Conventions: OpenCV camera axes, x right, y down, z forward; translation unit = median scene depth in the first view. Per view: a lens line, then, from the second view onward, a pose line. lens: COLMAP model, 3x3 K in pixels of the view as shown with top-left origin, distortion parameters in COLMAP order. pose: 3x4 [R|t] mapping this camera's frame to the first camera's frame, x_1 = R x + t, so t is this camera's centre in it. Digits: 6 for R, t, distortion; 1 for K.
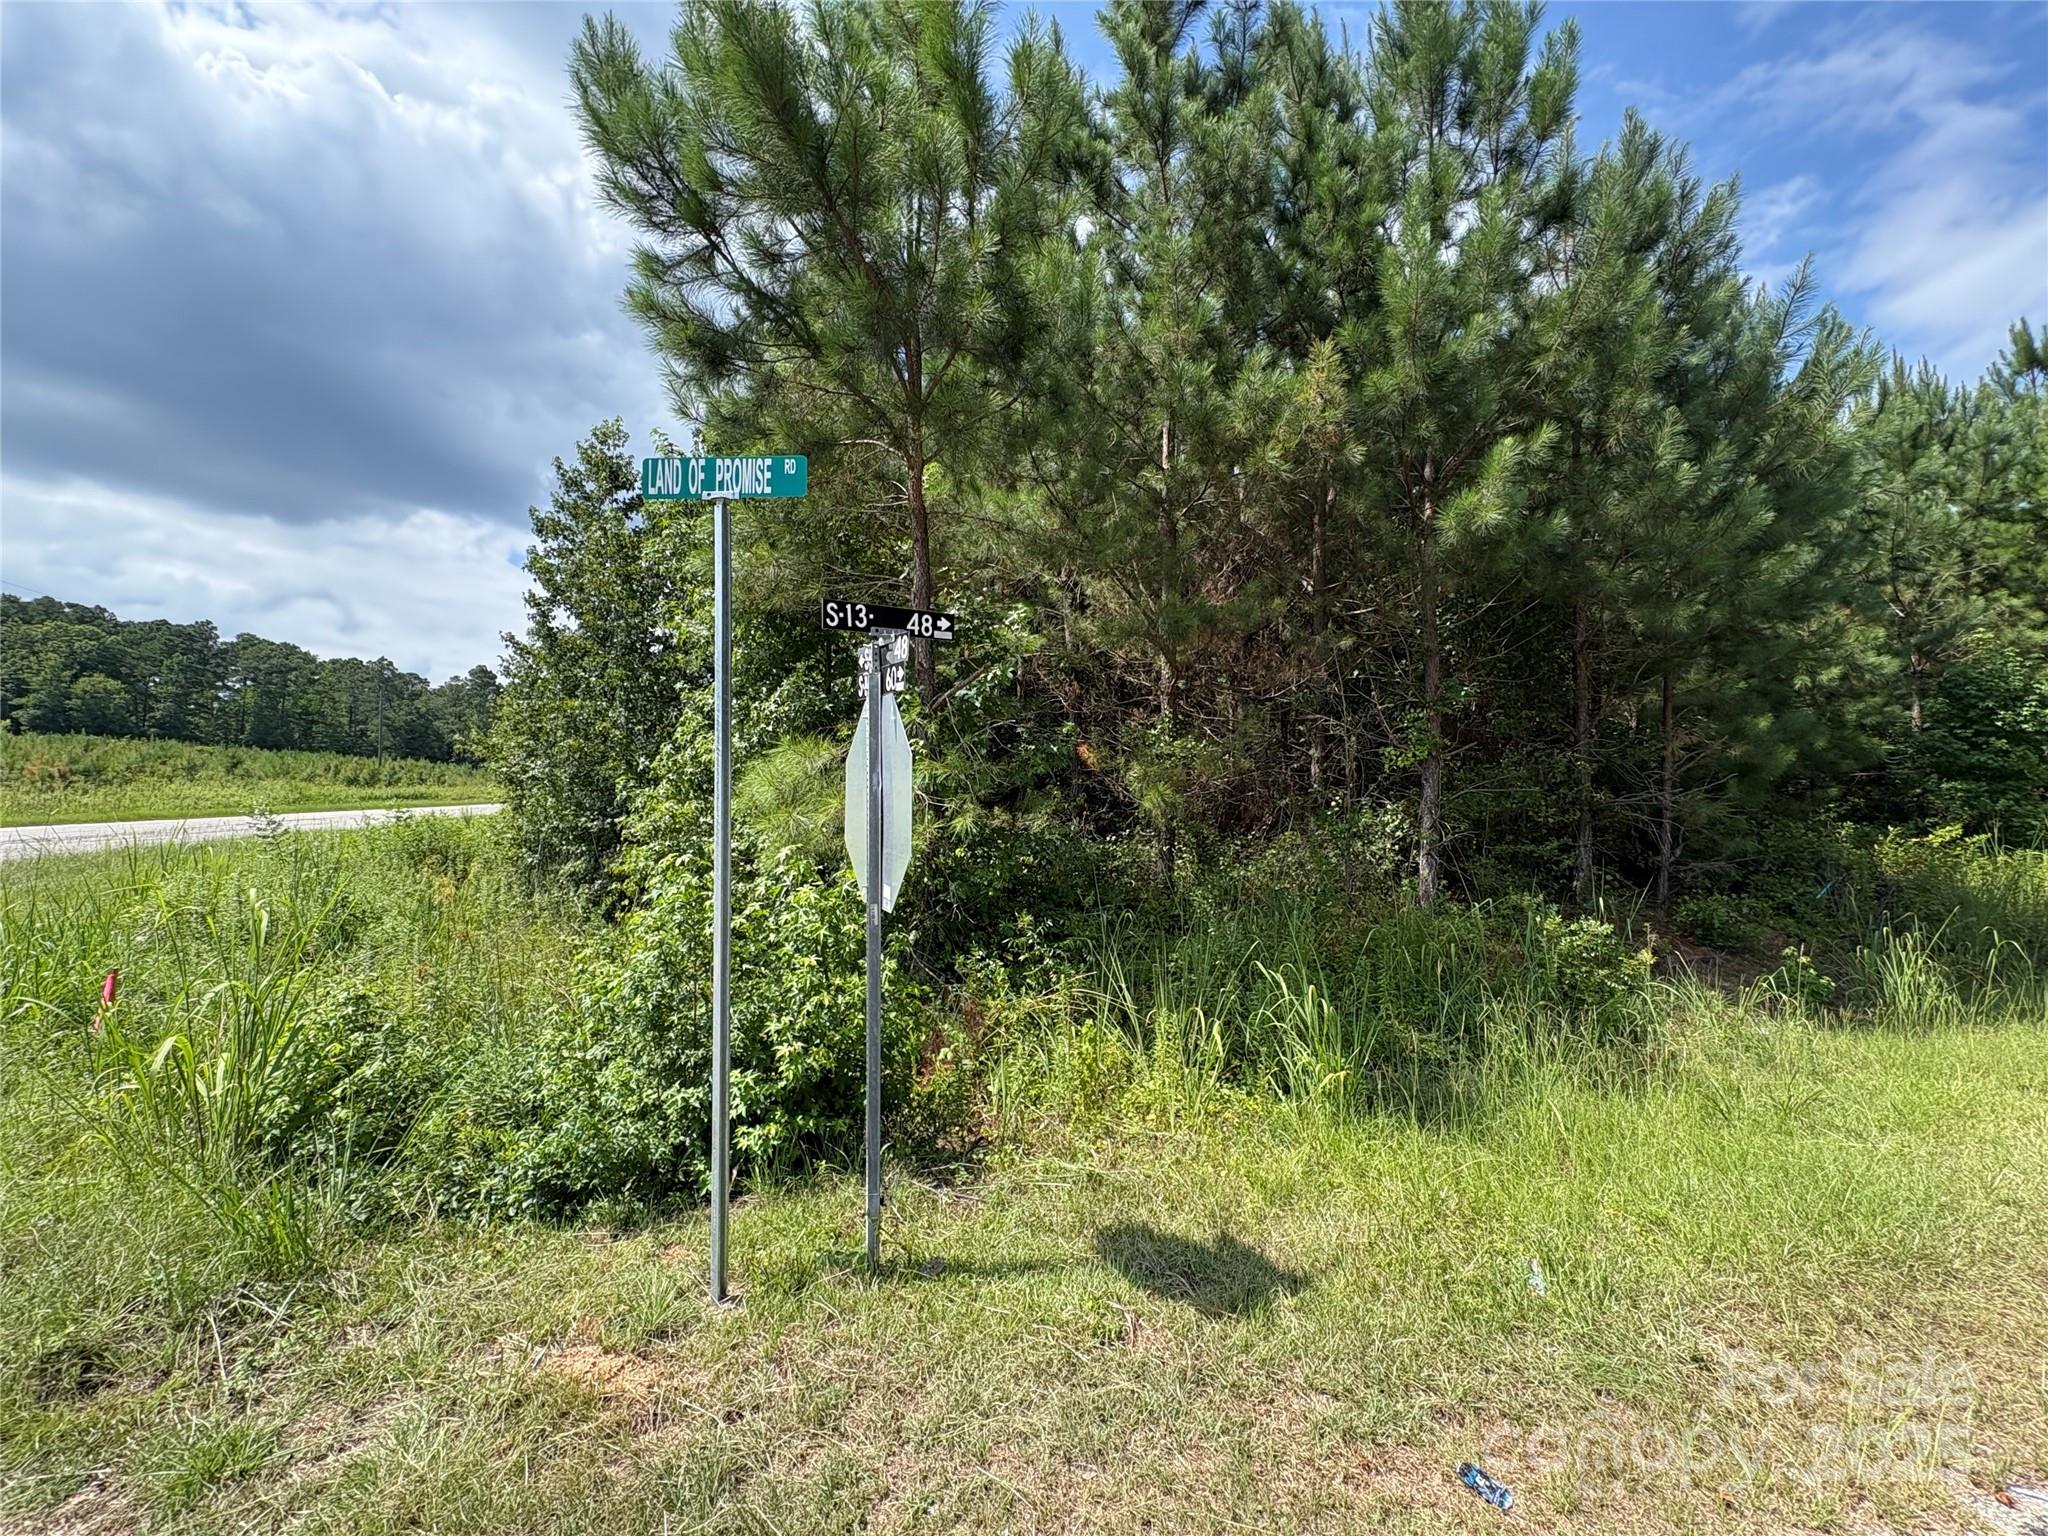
lens RADIAL K [[801.4, 0, 1024.7], [0, 801.4, 757.7], [0, 0, 1]] dist [-0.000516, 0.000105]
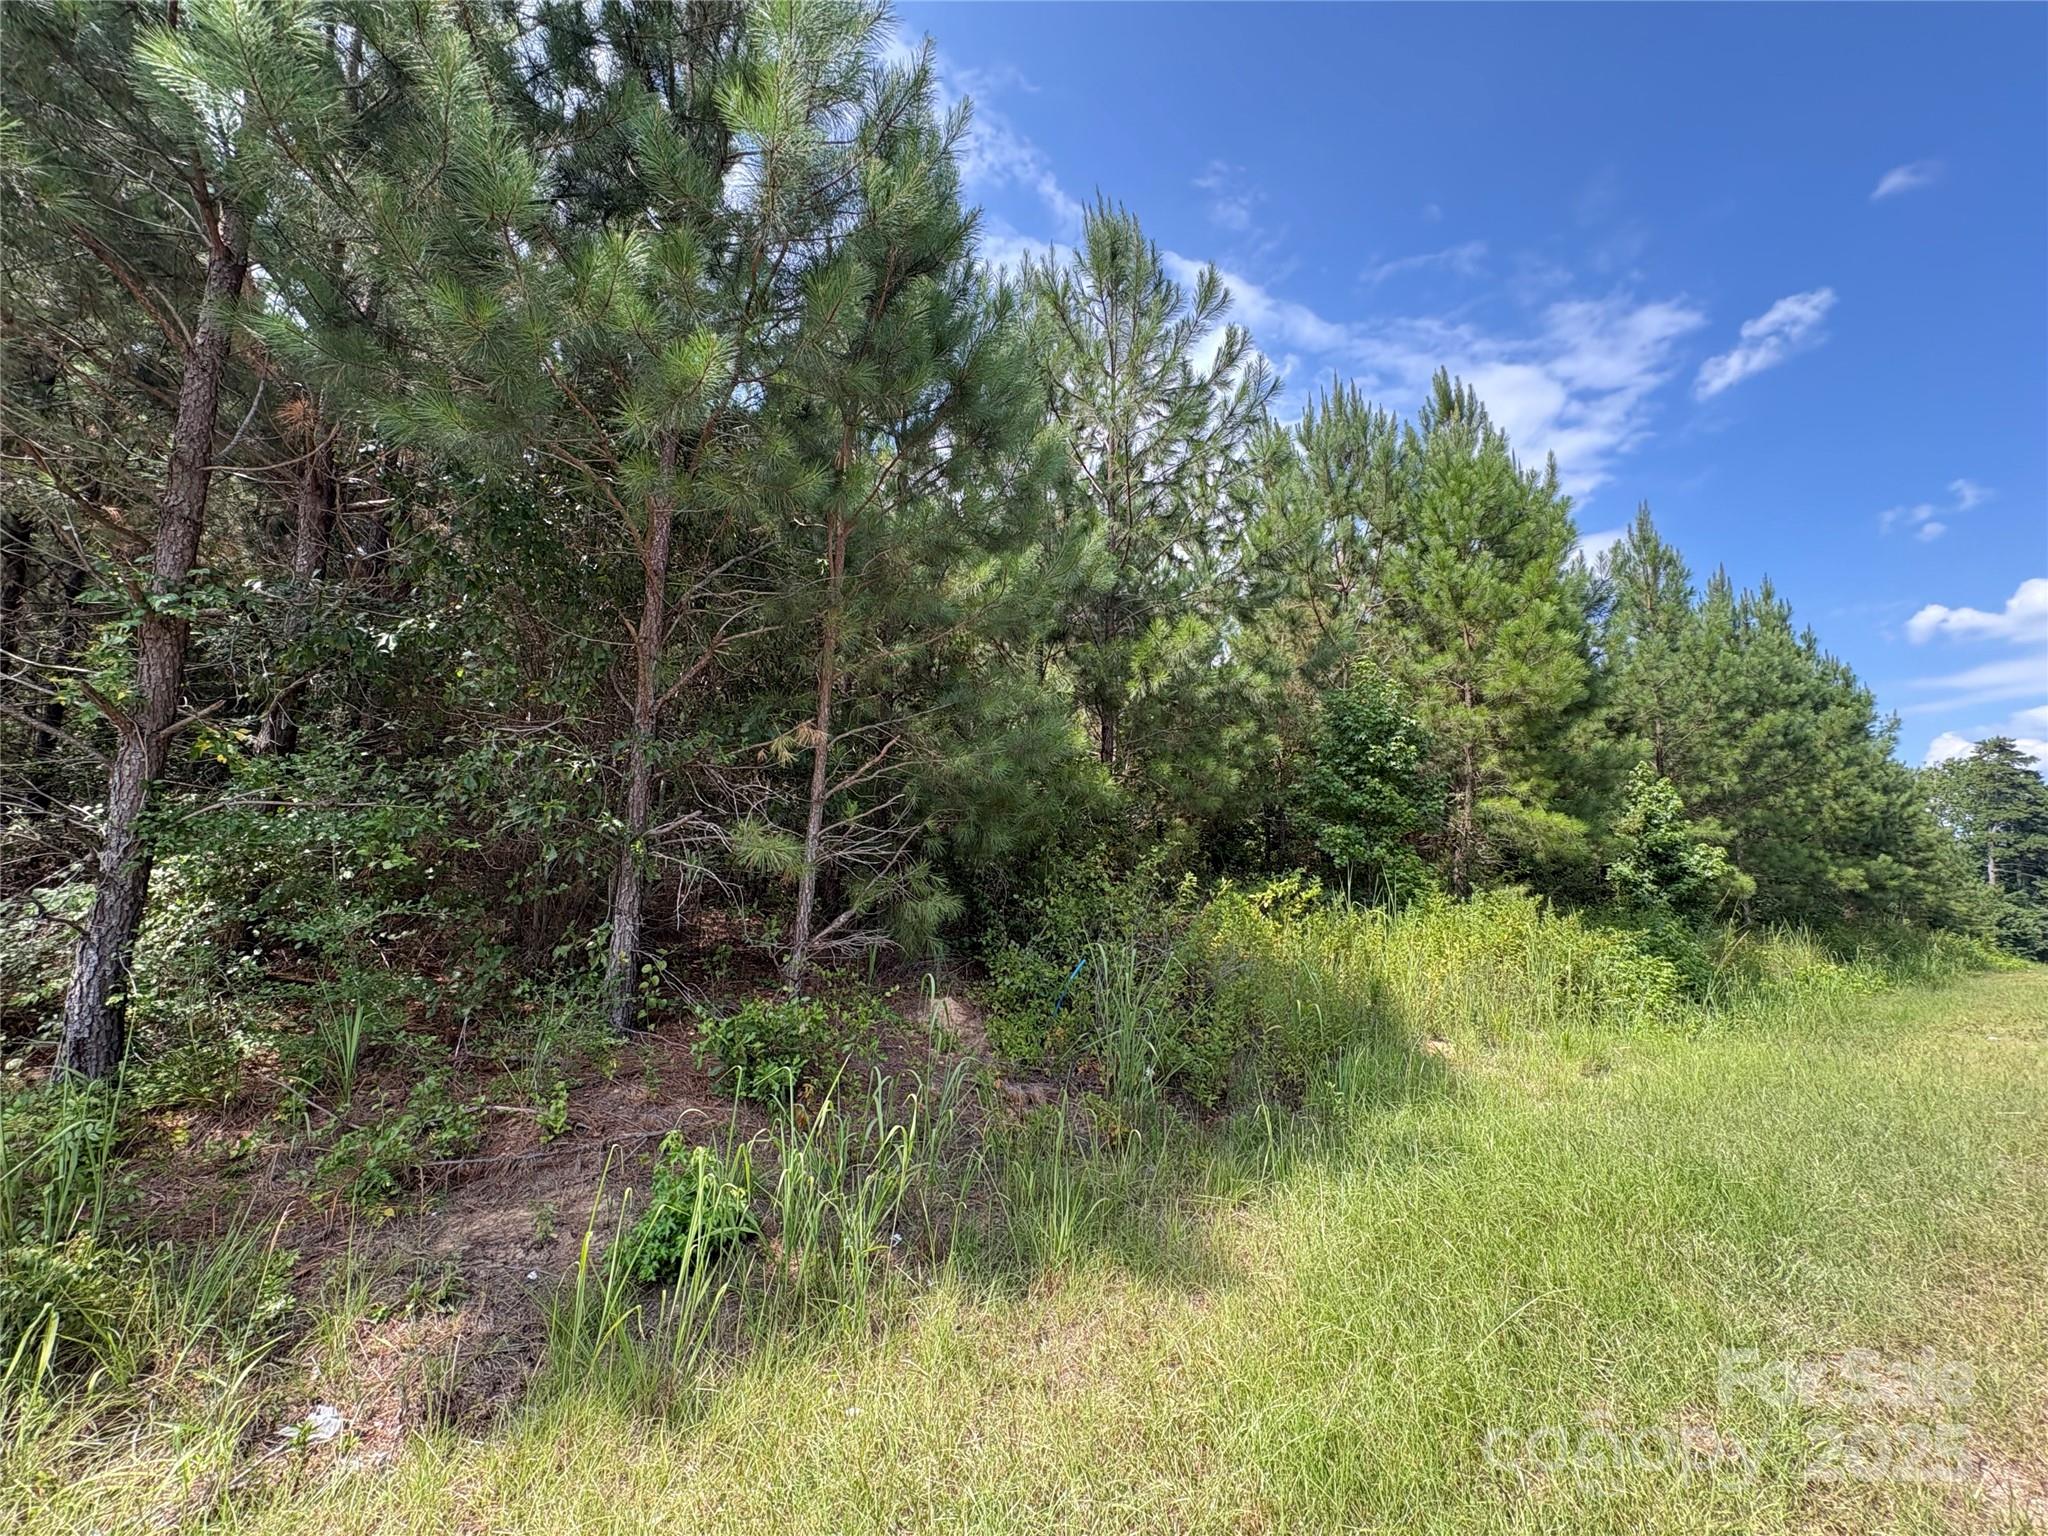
lens RADIAL K [[801.4, 0, 1024.7], [0, 801.4, 757.7], [0, 0, 1]] dist [-0.000516, 0.000105]
pose [[0.956205, 0.047107, 0.288883, 1.064398], [-0.030947, 0.997703, -0.060256, 0.034903], [-0.291058, 0.048677, 0.955466, 0.485767]]
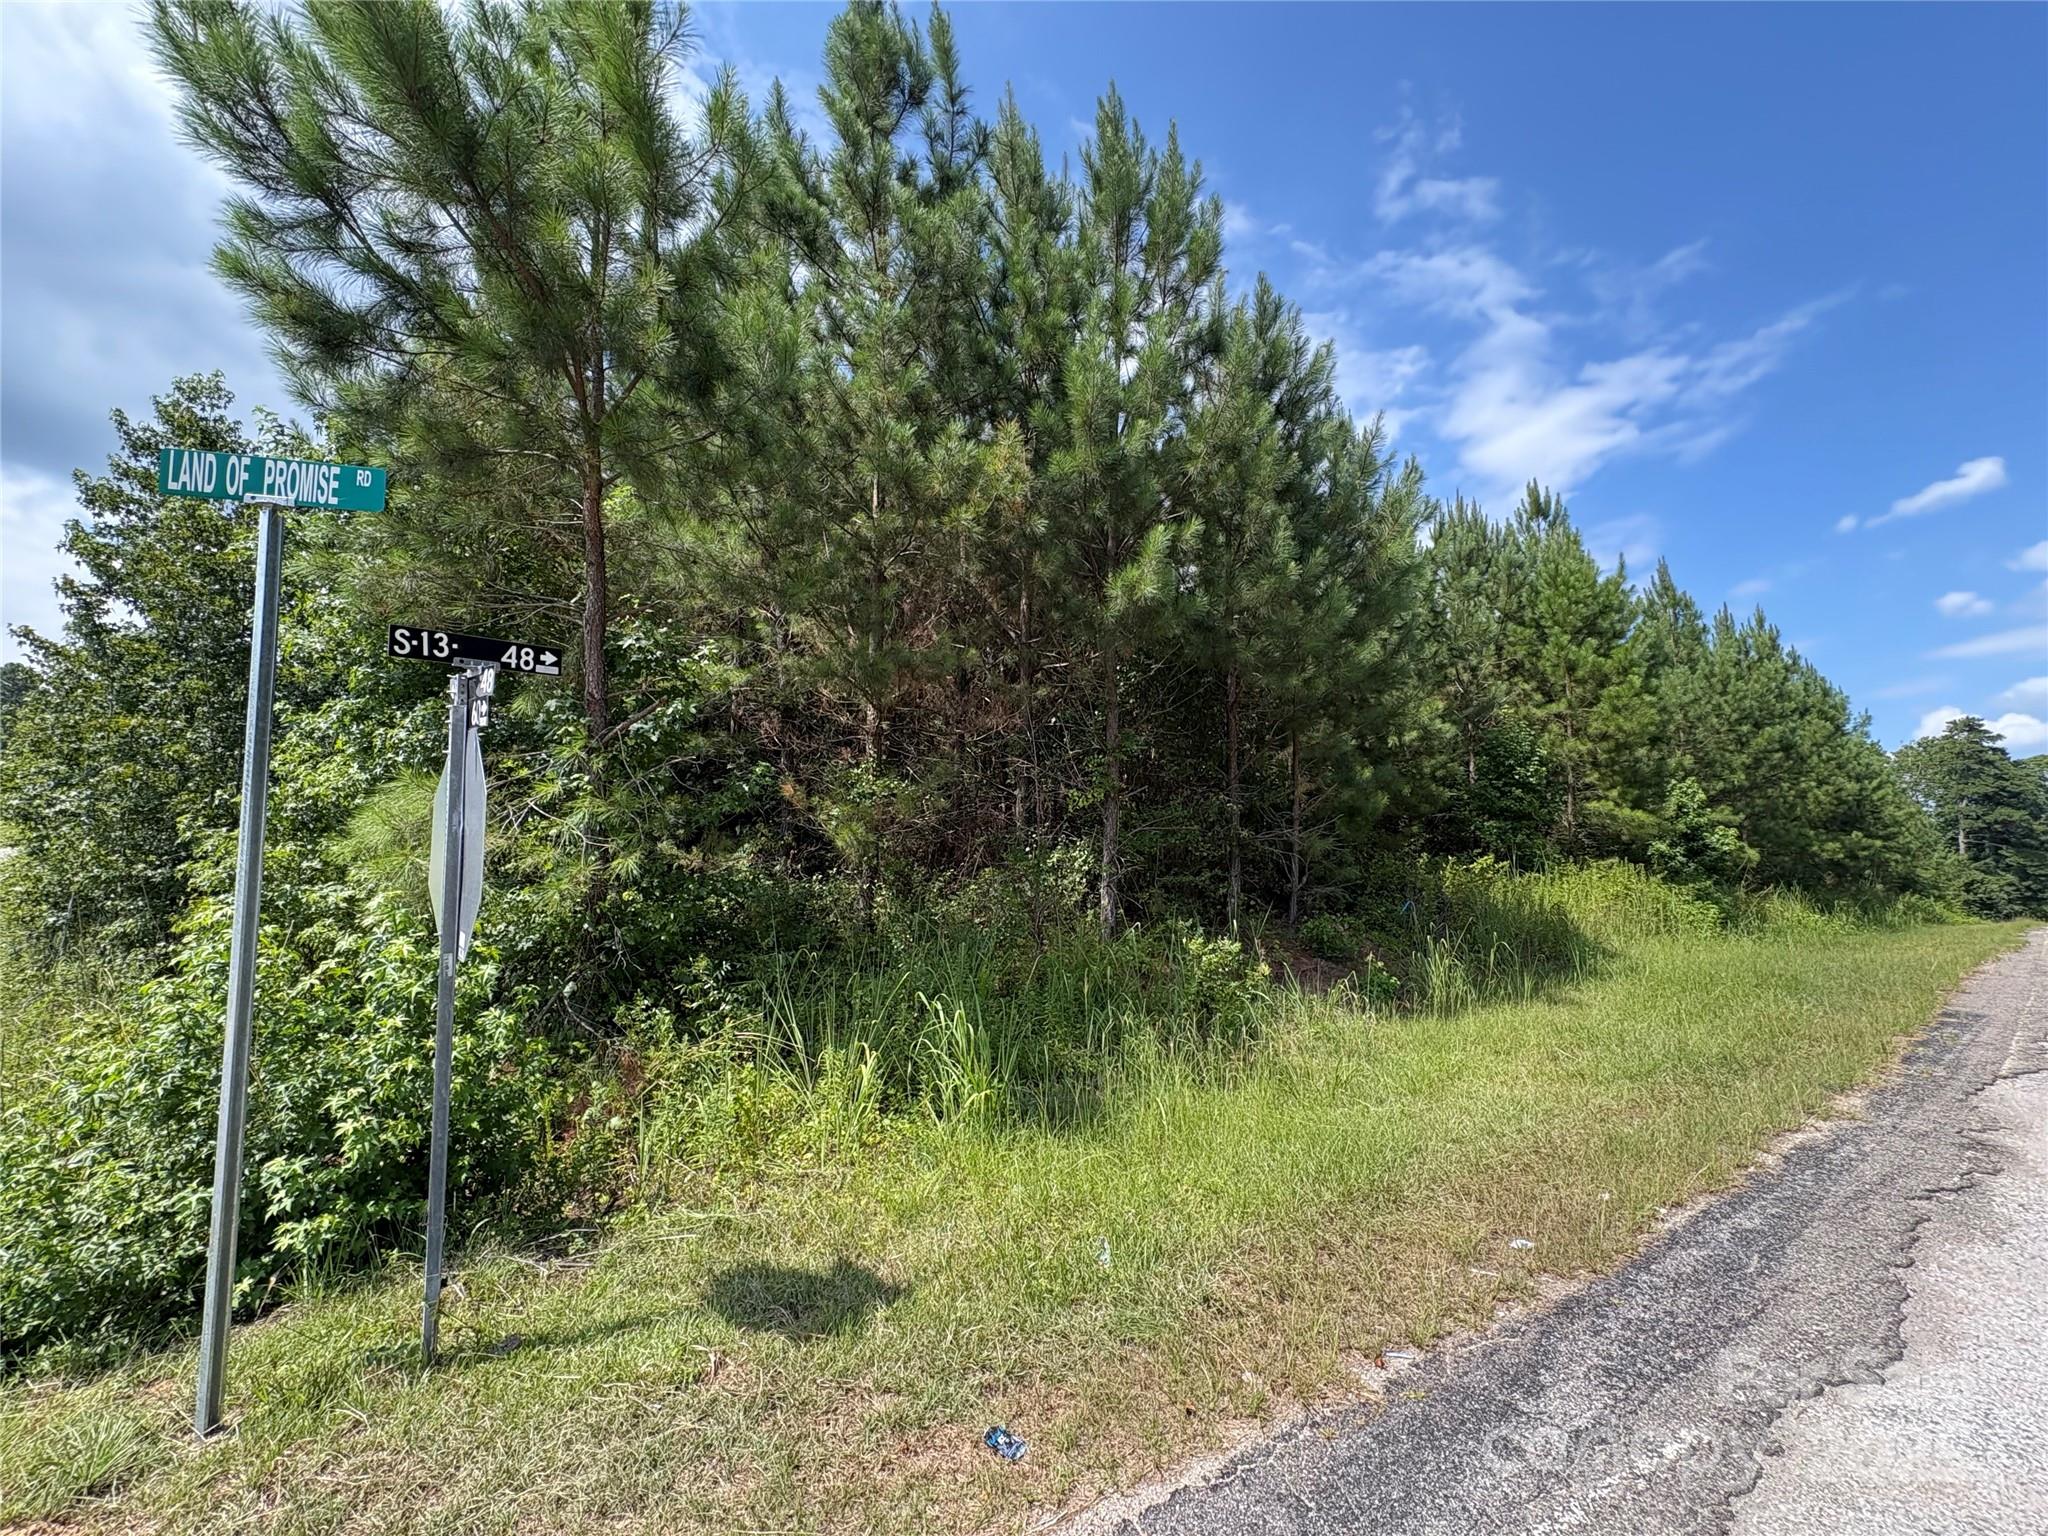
lens RADIAL K [[801.4, 0, 1024.7], [0, 801.4, 757.7], [0, 0, 1]] dist [-0.000516, 0.000105]
pose [[0.953626, 0.025360, 0.299925, 0.068315], [-0.011335, 0.998763, -0.048409, -0.002677], [-0.300781, 0.042765, 0.952734, -0.039308]]
